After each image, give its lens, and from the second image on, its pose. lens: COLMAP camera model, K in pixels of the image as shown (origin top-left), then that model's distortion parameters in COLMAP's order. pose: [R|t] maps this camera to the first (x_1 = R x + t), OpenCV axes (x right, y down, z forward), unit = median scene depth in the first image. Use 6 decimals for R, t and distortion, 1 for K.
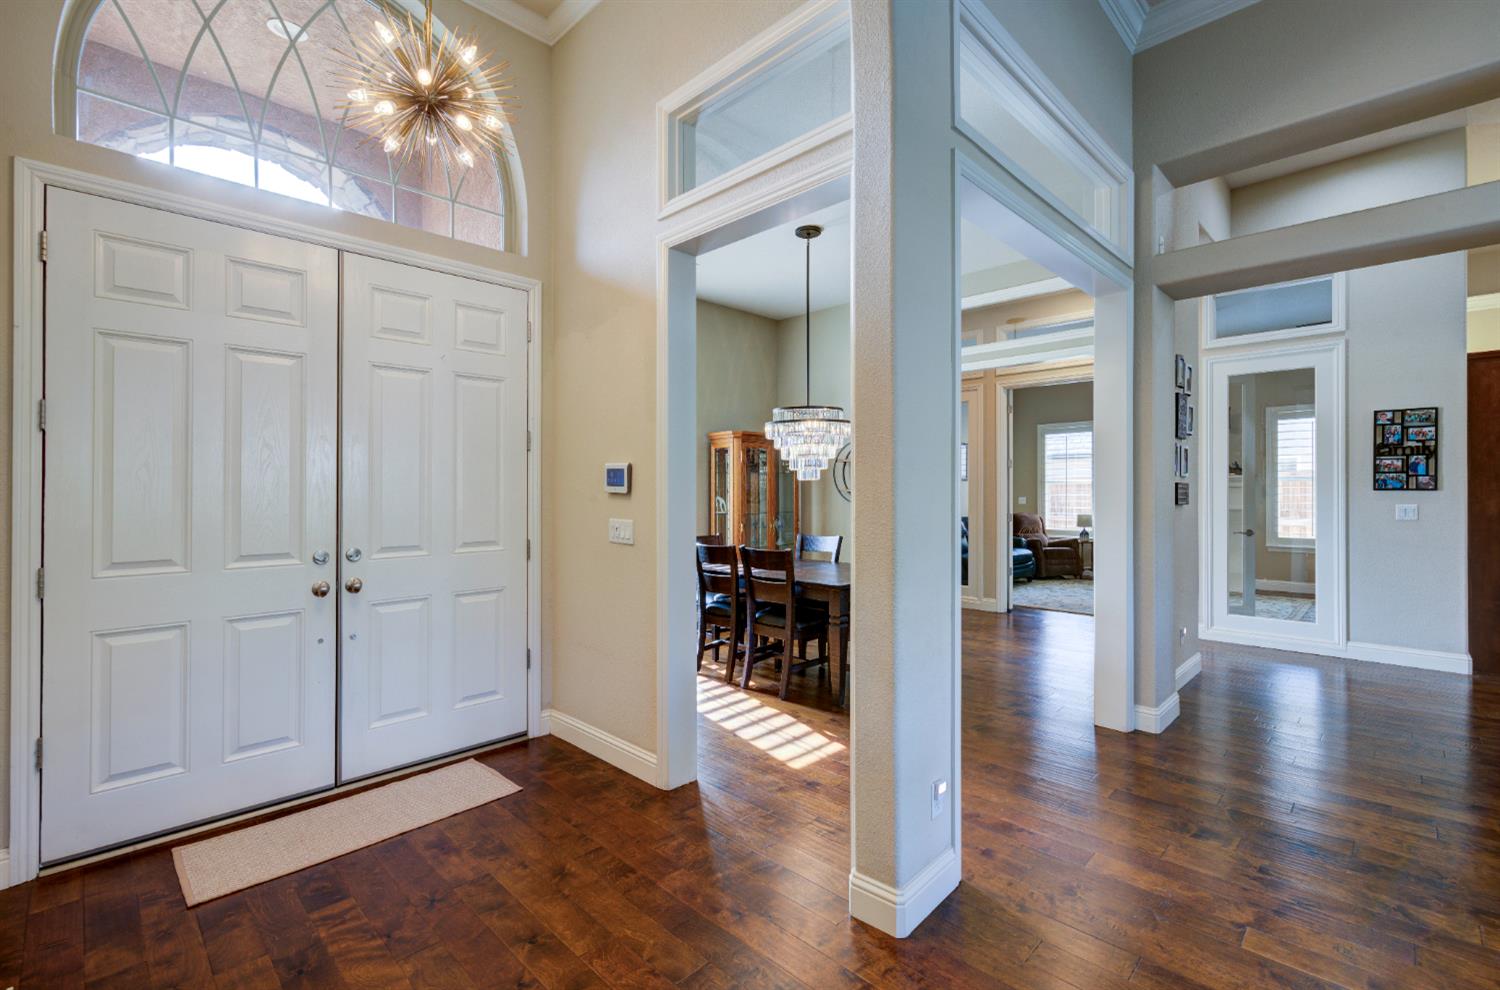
lens RADIAL K [[655.2, 0, 750.0], [0, 655.2, 495.0], [0, 0, 1]] dist [-0.000168, 0.000135]
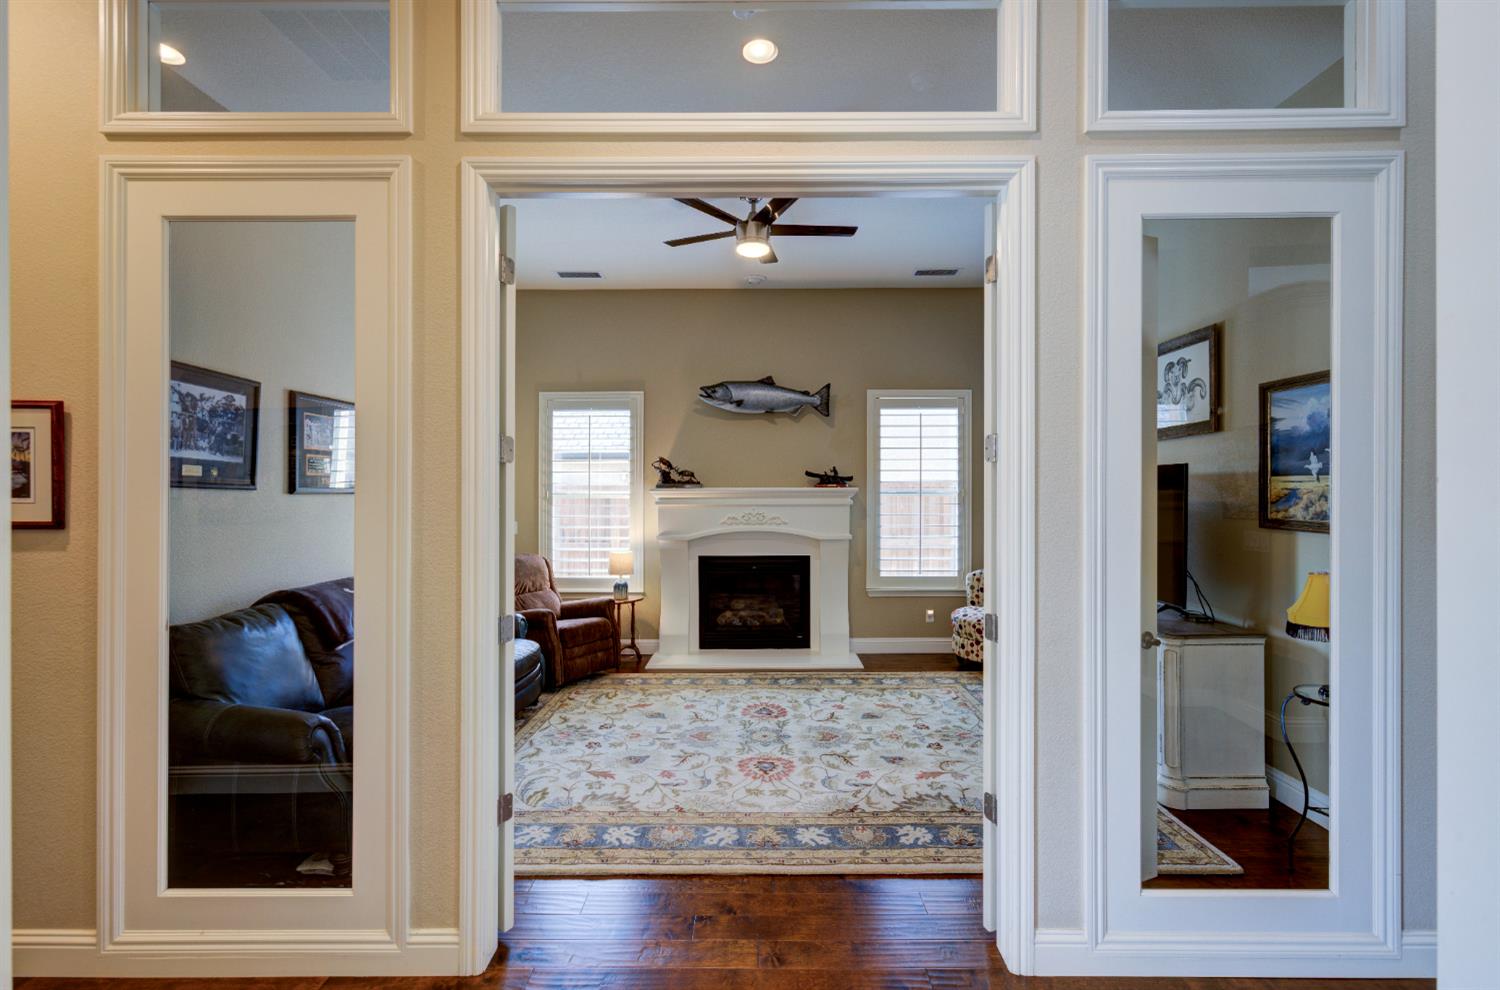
lens RADIAL K [[655.2, 0, 750.0], [0, 655.2, 495.0], [0, 0, 1]] dist [-0.000168, 0.000135]
pose [[0.718184, 0.001054, 0.695852, 0.369895], [0.001098, 0.999996, -0.002648, -0.035817], [-0.695852, 0.002666, 0.718180, 0.978576]]
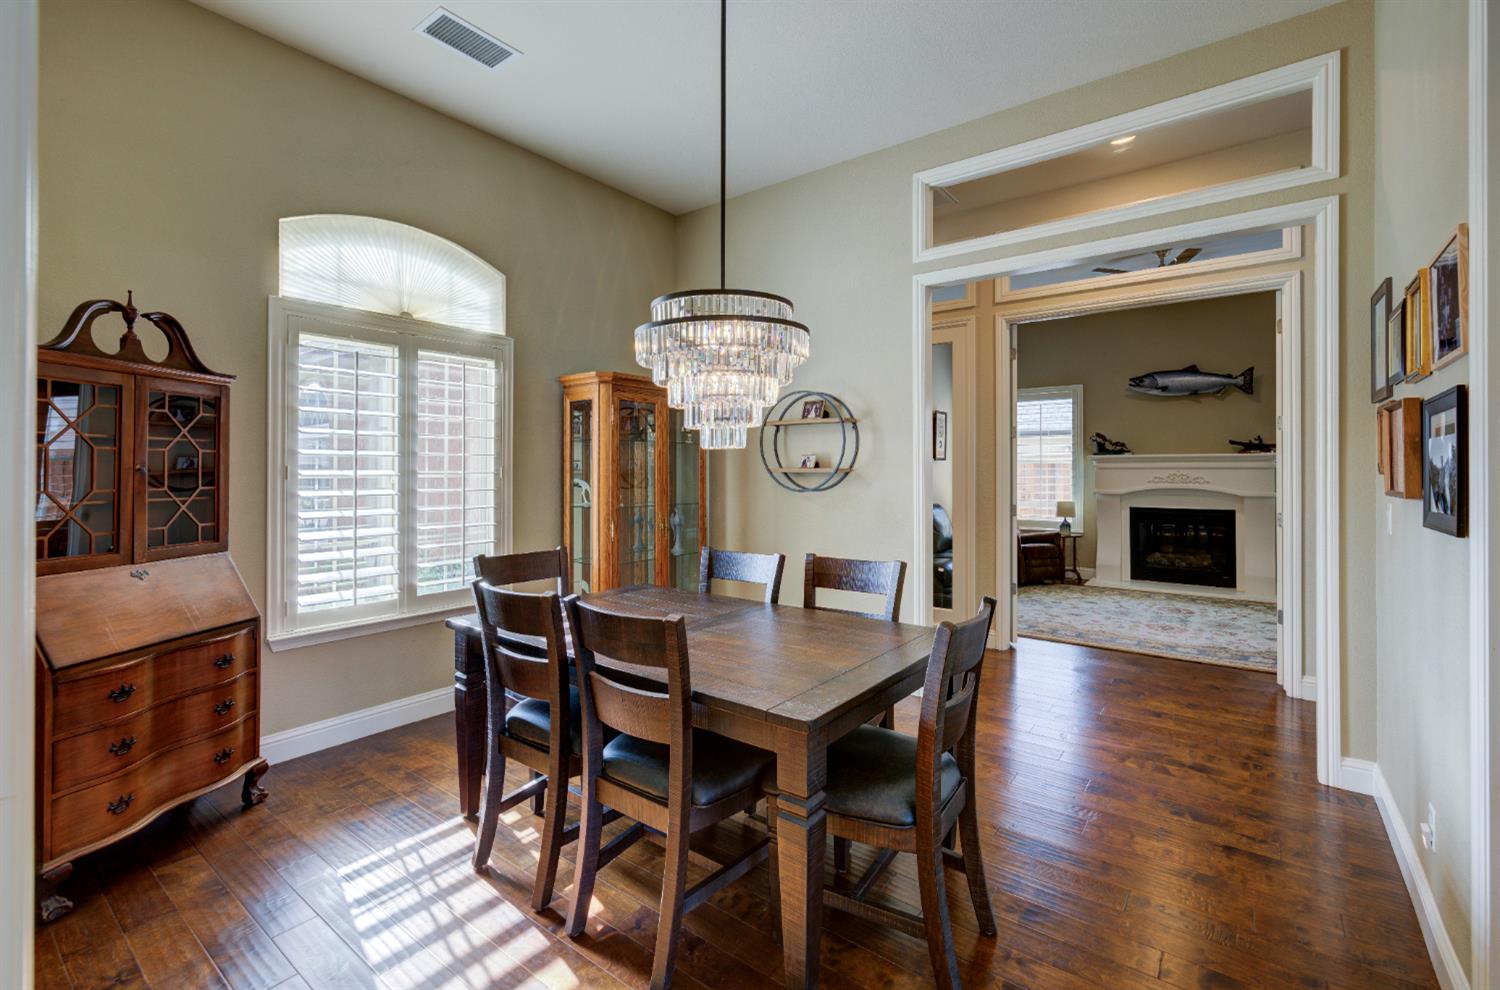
lens RADIAL K [[668.7, 0, 756.8], [0, 668.7, 468.1], [0, 0, 1]] dist [-0.000228, 0.000203]
pose [[0.989558, 0.004997, 0.144051, 0.040052], [-0.003587, 0.999943, -0.010044, -0.003071], [-0.144093, 0.009422, 0.989519, 0.475043]]
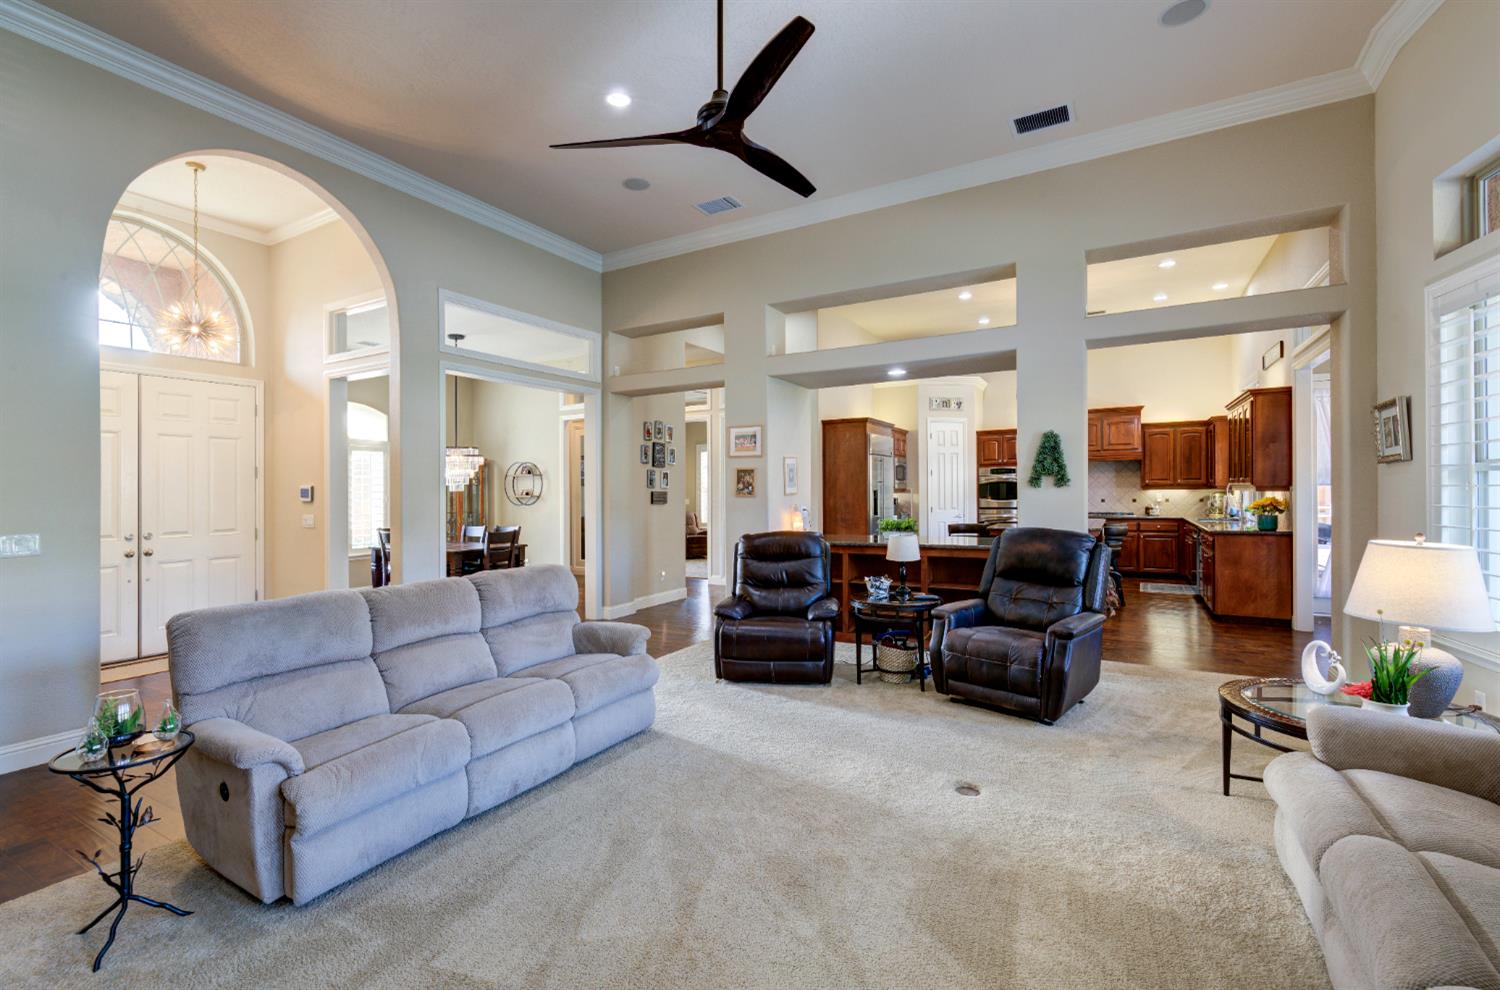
lens RADIAL K [[699.5, 0, 718.8], [0, 699.5, 492.9], [0, 0, 1]] dist [-0.002801, -0.000270]
pose [[0.976596, -0.007091, 0.214966, 0.333301], [0.008116, 0.999960, -0.003888, -0.006401], [-0.214930, 0.005541, 0.976614, -0.775130]]
